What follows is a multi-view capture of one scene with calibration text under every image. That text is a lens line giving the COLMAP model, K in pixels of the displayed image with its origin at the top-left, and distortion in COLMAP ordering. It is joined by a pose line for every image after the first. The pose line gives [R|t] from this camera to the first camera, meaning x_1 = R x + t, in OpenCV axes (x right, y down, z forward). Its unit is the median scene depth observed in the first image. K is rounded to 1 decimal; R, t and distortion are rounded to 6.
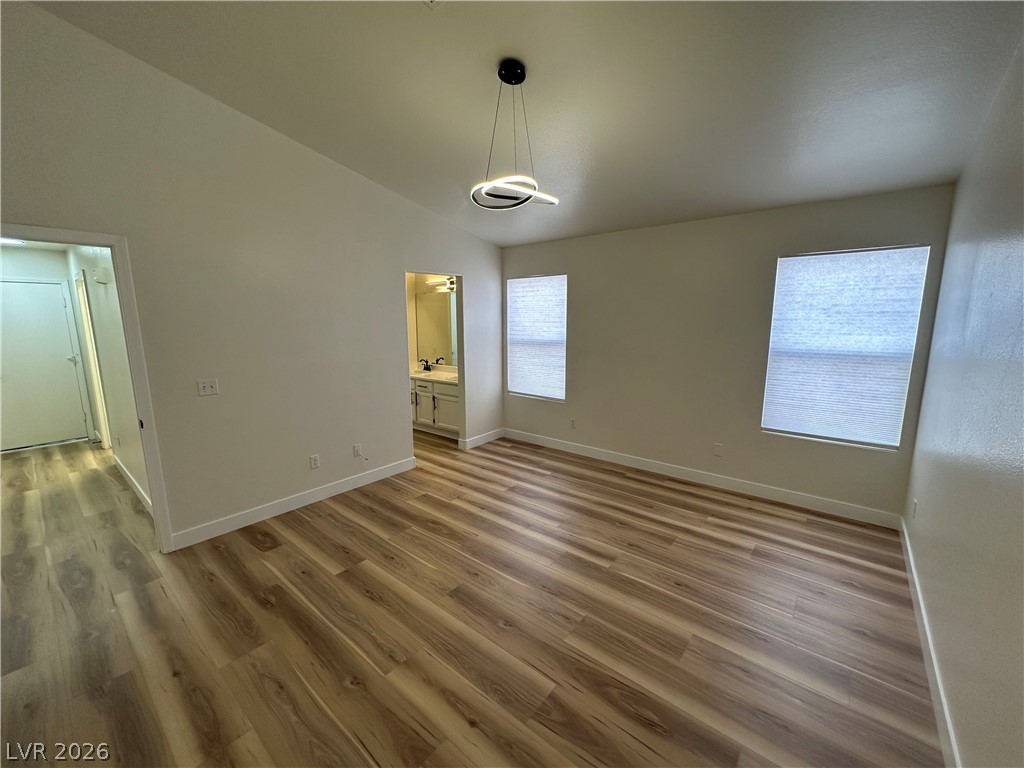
lens RADIAL K [[409.6, 0, 513.2], [0, 409.6, 380.3], [0, 0, 1]] dist [-0.004325, 0.000990]
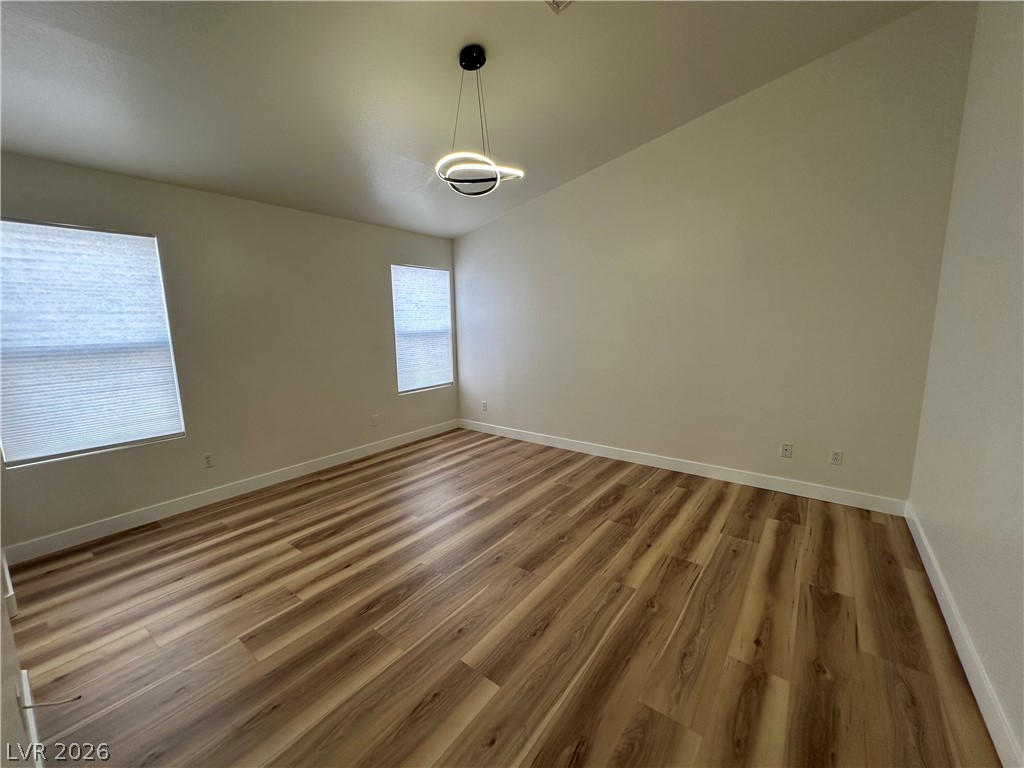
lens RADIAL K [[409.6, 0, 513.9], [0, 409.6, 377.0], [0, 0, 1]] dist [-0.004325, 0.000990]
pose [[-0.039671, -0.134152, 0.990166, -0.791614], [0.170806, 0.975451, 0.139002, -0.057938], [-0.984506, 0.174641, -0.015783, 0.719780]]
